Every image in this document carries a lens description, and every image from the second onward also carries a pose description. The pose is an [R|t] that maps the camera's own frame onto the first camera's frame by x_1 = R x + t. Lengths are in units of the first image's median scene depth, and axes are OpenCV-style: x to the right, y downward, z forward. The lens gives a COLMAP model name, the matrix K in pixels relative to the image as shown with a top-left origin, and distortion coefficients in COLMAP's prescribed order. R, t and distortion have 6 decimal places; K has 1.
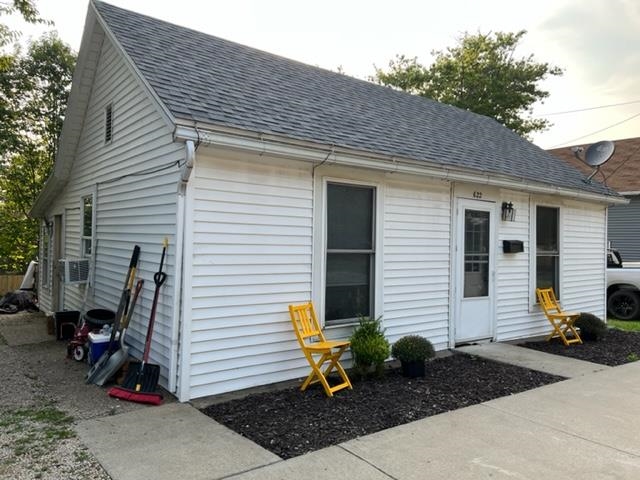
lens RADIAL K [[481.6, 0, 313.9], [0, 481.6, 233.6], [0, 0, 1]] dist [0.069658, -0.079876]
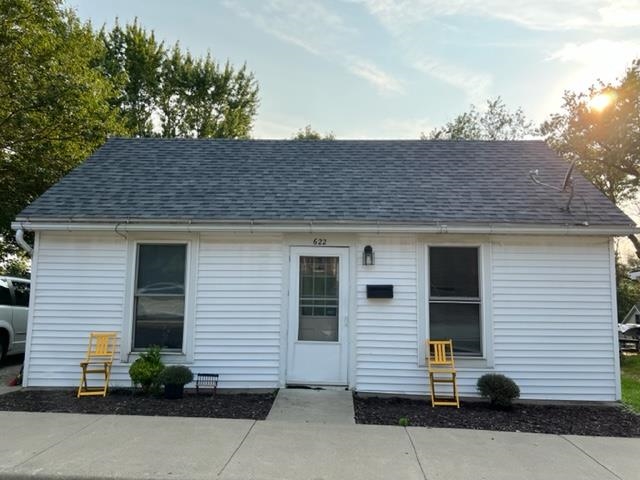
lens RADIAL K [[481.6, 0, 316.6], [0, 481.6, 235.4], [0, 0, 1]] dist [0.069658, -0.079876]
pose [[0.786008, -0.078364, -0.613230, 0.972685], [0.014695, 0.994022, -0.108190, 0.019009], [0.618042, 0.076027, 0.782460, 0.183509]]
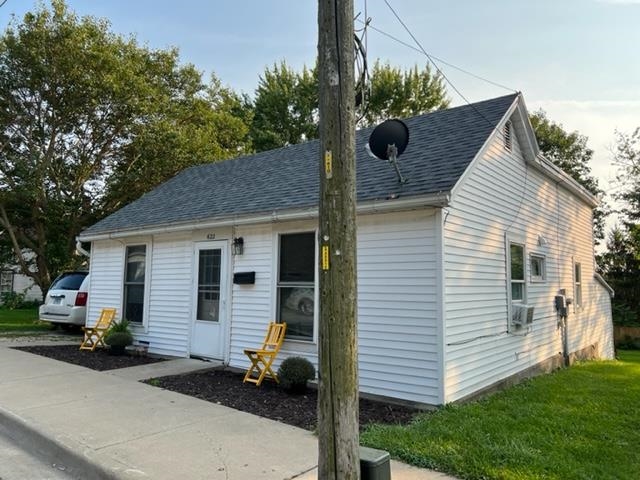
lens RADIAL K [[481.6, 0, 321.1], [0, 481.6, 246.0], [0, 0, 1]] dist [0.069658, -0.079876]
pose [[0.258100, -0.103827, -0.960523, 1.582732], [0.006315, 0.994369, -0.105789, 0.074810], [0.966097, 0.021239, 0.257302, 0.958302]]
